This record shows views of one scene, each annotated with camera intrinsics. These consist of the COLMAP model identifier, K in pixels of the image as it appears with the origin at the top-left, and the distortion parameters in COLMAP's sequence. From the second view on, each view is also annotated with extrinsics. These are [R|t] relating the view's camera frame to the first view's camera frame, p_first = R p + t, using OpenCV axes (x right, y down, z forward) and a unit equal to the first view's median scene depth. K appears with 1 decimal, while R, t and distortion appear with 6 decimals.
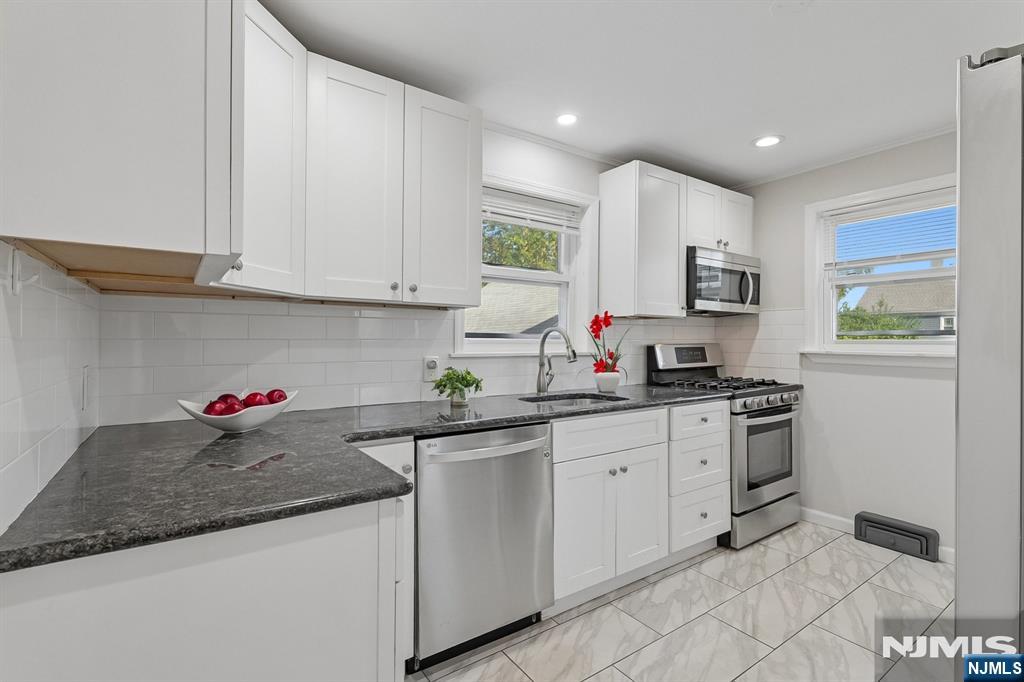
lens RADIAL K [[478.9, 0, 512.0], [0, 478.9, 341.0], [0, 0, 1]] dist [-0.001079, 0.000315]
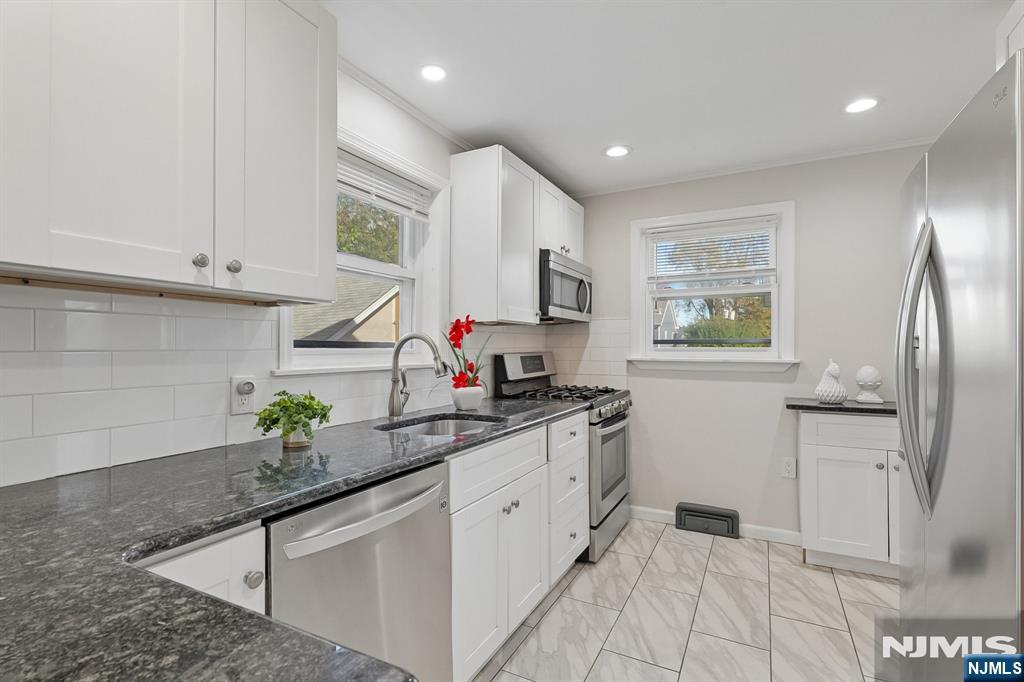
lens RADIAL K [[478.3, 0, 519.6], [0, 478.3, 344.6], [0, 0, 1]] dist [-0.001389, 0.000168]
pose [[0.880560, -0.000527, 0.473935, -0.128177], [0.004252, 0.999968, -0.006787, -0.003730], [-0.473916, 0.007991, 0.880534, 0.212410]]
